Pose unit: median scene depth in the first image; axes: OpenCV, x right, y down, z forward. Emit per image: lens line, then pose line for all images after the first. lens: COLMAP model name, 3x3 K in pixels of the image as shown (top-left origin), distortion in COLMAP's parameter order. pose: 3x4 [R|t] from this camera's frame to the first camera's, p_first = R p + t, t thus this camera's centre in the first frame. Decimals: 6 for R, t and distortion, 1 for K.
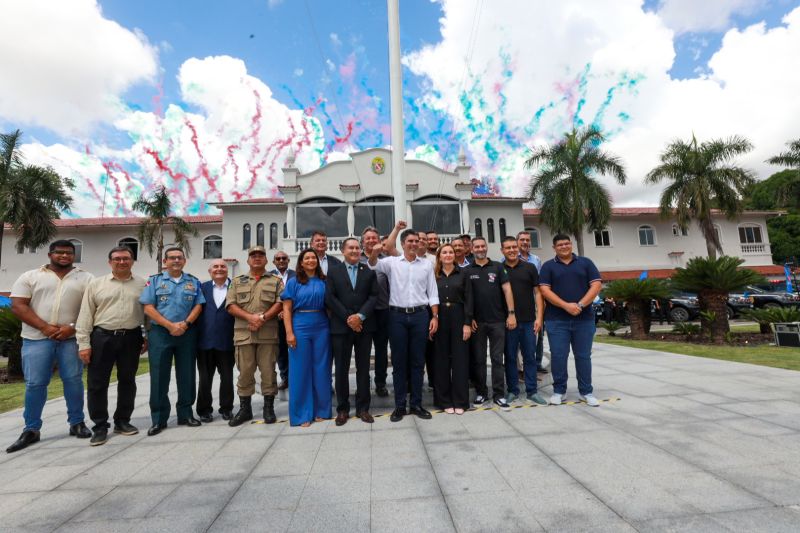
lens RADIAL K [[362.2, 0, 398.2], [0, 362.2, 262.3], [0, 0, 1]] dist [-0.041205, 0.012489]
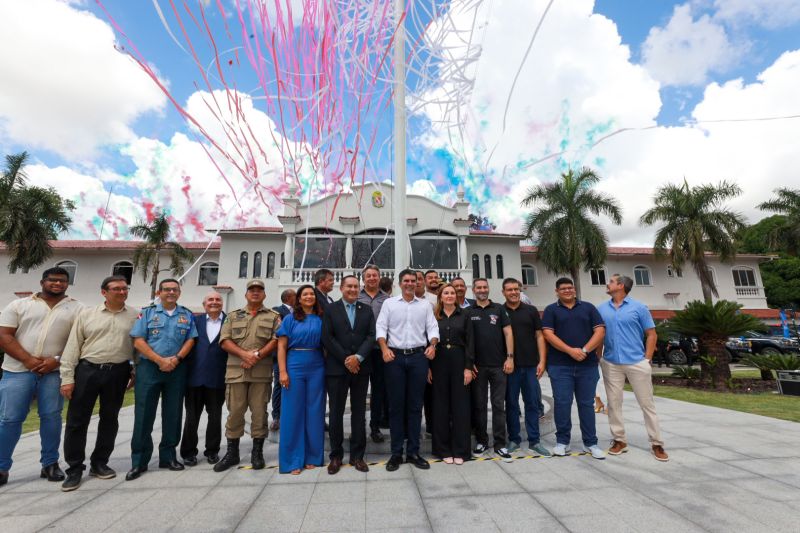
lens RADIAL K [[361.9, 0, 398.2], [0, 361.9, 260.8], [0, 0, 1]] dist [-0.040612, 0.012091]
pose [[0.999440, 0.032217, 0.009059, -0.014586], [-0.031249, 0.995273, -0.091951, -0.019150], [-0.011978, 0.091617, 0.995722, 0.012901]]
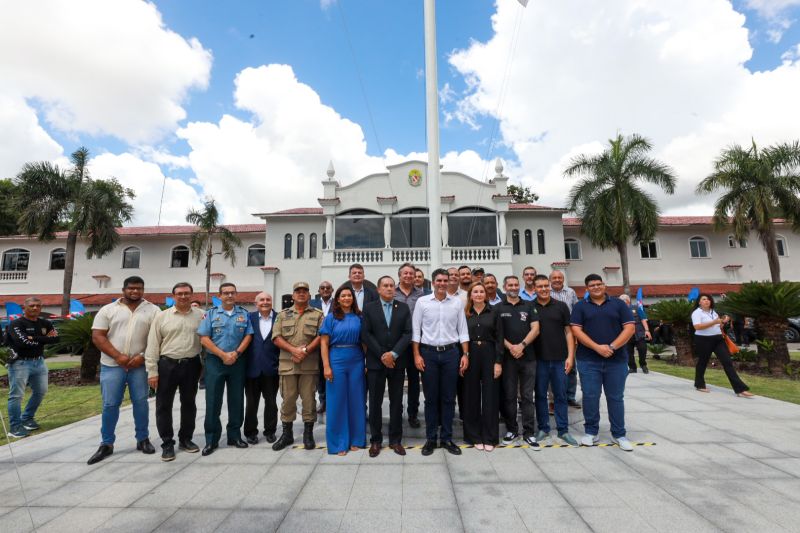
lens RADIAL K [[361.9, 0, 398.2], [0, 361.9, 260.8], [0, 0, 1]] dist [-0.040612, 0.012091]
pose [[0.995022, 0.013658, -0.098718, 0.005459], [-0.015162, 0.999780, -0.014500, -0.096589], [0.098498, 0.015924, 0.995010, -0.049171]]
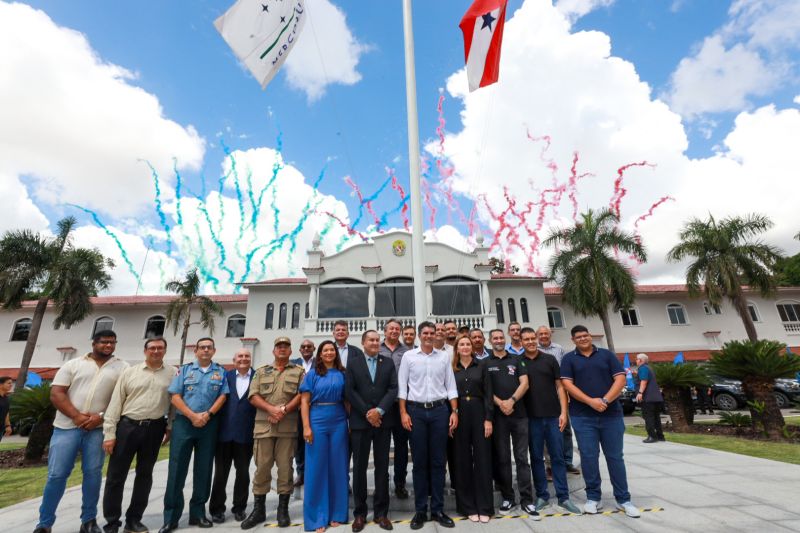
lens RADIAL K [[362.2, 0, 398.2], [0, 362.2, 262.3], [0, 0, 1]] dist [-0.041205, 0.012489]
pose [[0.998445, -0.005524, -0.055477, 0.001784], [-0.006305, 0.977507, -0.210808, -0.037195], [0.055394, 0.210830, 0.975952, -0.045673]]
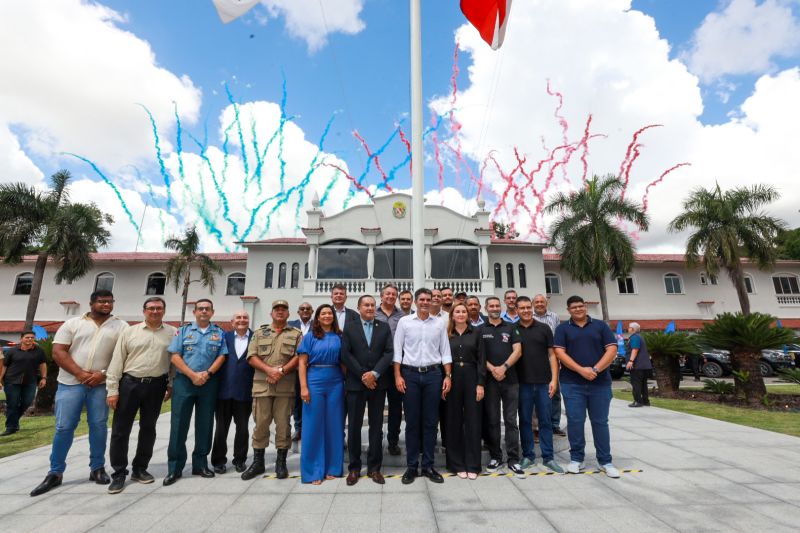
lens RADIAL K [[362.2, 0, 398.2], [0, 362.2, 262.3], [0, 0, 1]] dist [-0.041205, 0.012489]
pose [[0.998224, 0.024868, -0.054140, 0.006333], [-0.030515, 0.993887, -0.106105, -0.051880], [0.051170, 0.107569, 0.992880, -0.037118]]
